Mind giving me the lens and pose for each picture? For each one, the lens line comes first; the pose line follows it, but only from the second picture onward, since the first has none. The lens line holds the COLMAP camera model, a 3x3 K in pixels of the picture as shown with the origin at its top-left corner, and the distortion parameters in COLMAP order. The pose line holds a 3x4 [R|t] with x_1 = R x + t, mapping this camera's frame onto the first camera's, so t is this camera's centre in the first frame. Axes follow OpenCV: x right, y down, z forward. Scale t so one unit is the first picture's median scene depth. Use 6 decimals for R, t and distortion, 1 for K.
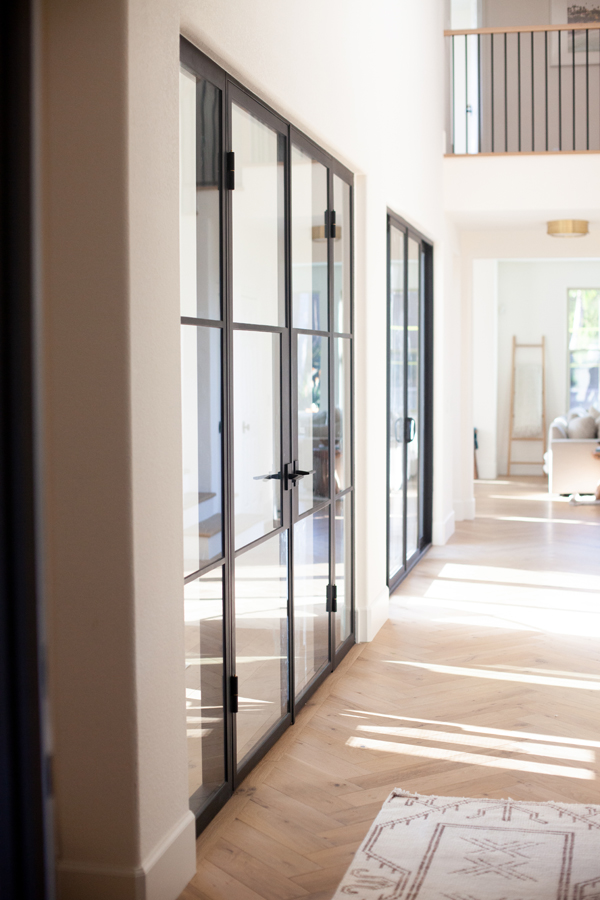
lens RADIAL K [[1328.0, 0, 300.0], [0, 1328.0, 450.0], [0, 0, 1]] dist [-0.111232, 0.015133]
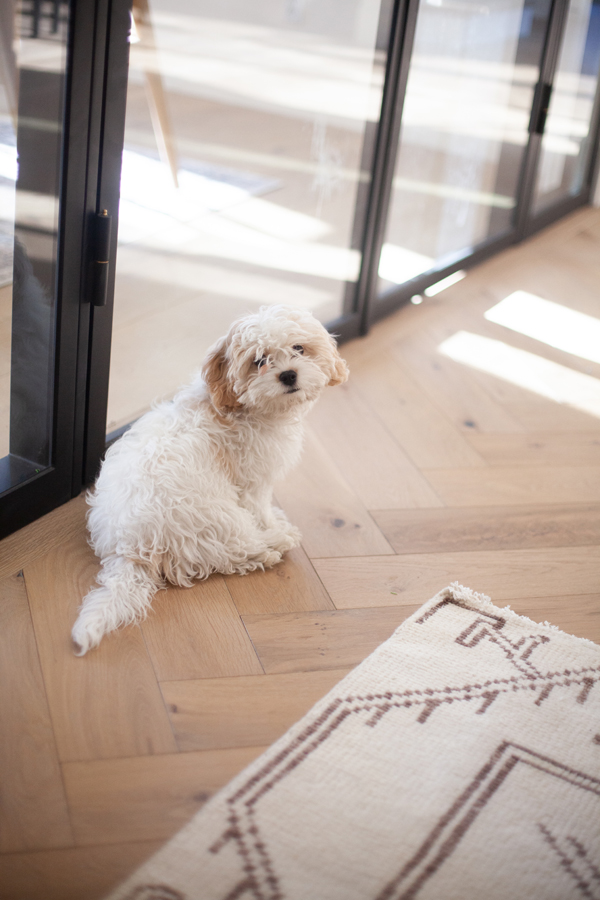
lens RADIAL K [[1328.0, 0, 300.0], [0, 1328.0, 450.0], [0, 0, 1]] dist [-0.111232, 0.015133]
pose [[0.949834, 0.226449, -0.215723, 0.072030], [-0.137516, 0.921886, 0.362238, 0.060131], [0.280900, -0.314400, 0.906779, 0.447469]]
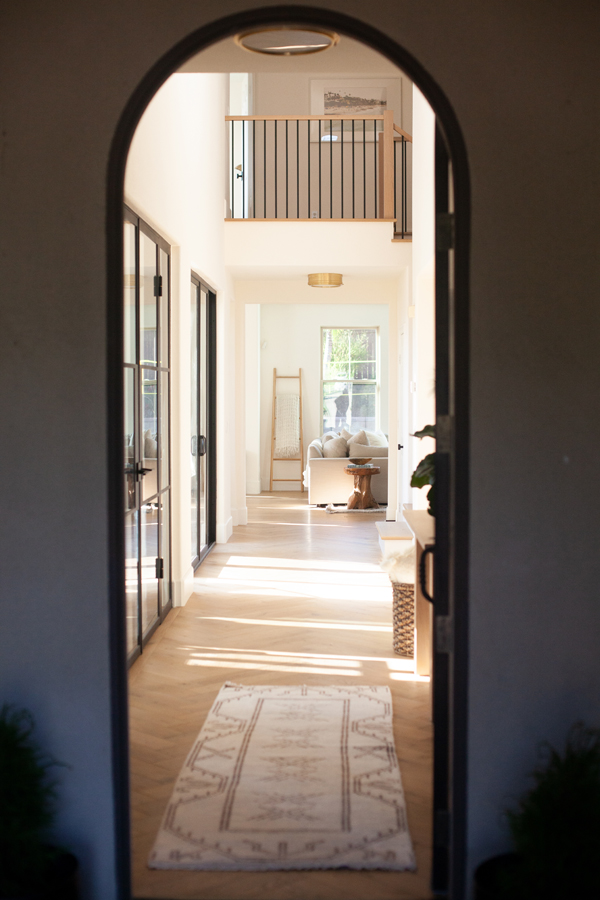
lens RADIAL K [[1328.0, 0, 300.0], [0, 1328.0, 450.0], [0, 0, 1]] dist [-0.111232, 0.015133]
pose [[0.981917, -0.004179, 0.189264, -0.085416], [0.008509, 0.999720, -0.022075, 0.023594], [-0.189119, 0.023286, 0.981678, -0.314456]]
